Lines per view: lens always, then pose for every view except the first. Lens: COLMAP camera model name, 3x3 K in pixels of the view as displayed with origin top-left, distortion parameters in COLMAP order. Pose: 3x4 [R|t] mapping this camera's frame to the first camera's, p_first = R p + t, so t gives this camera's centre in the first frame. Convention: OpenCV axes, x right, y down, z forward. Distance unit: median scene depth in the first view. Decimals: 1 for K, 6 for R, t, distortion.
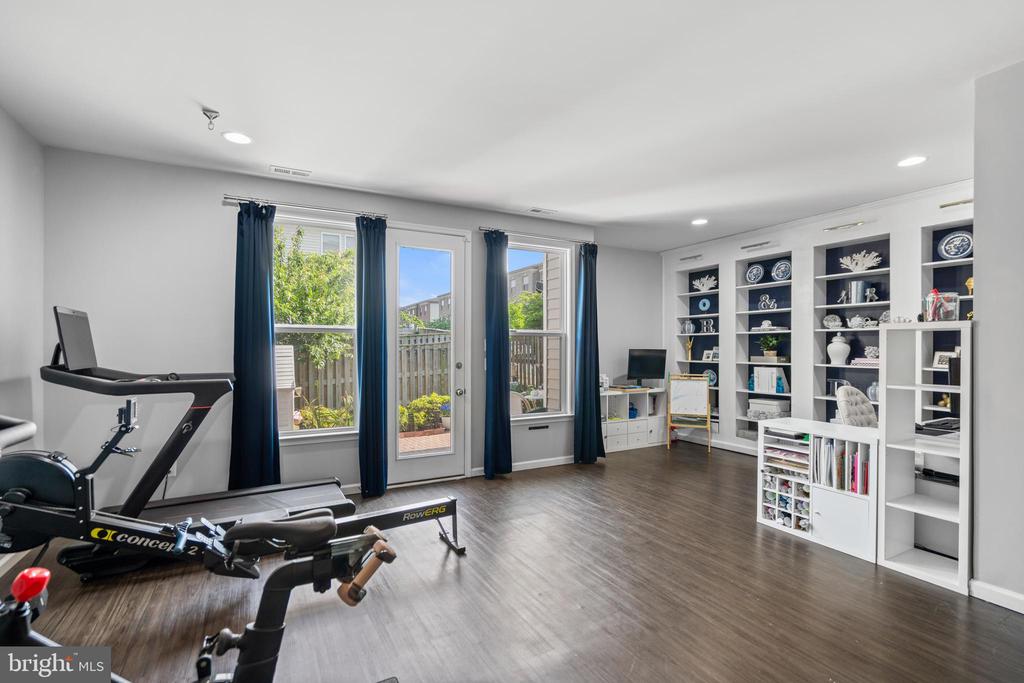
lens RADIAL K [[473.5, 0, 512.6], [0, 473.5, 345.8], [0, 0, 1]] dist [-0.000274, -0.000112]
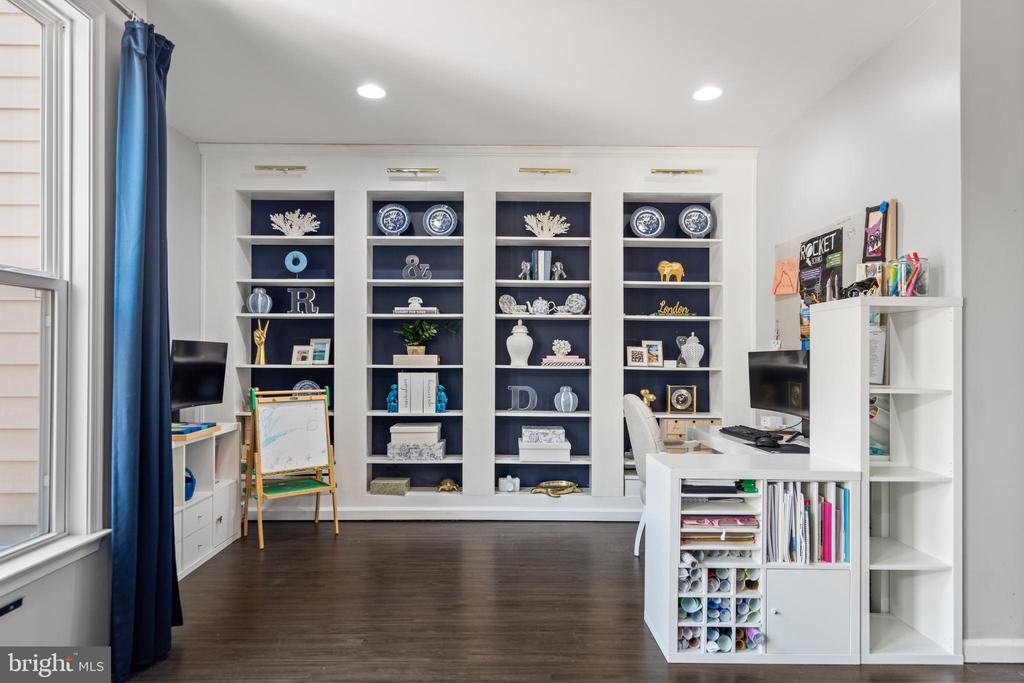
lens RADIAL K [[592.6, 0, 512.5], [0, 592.6, 350.2], [0, 0, 1]] dist [0.002916, 0.000289]
pose [[0.468457, 0.003883, 0.883478, -0.098103], [-0.005734, 0.999983, -0.001355, 0.017601], [-0.883468, -0.004431, 0.468471, 0.562317]]
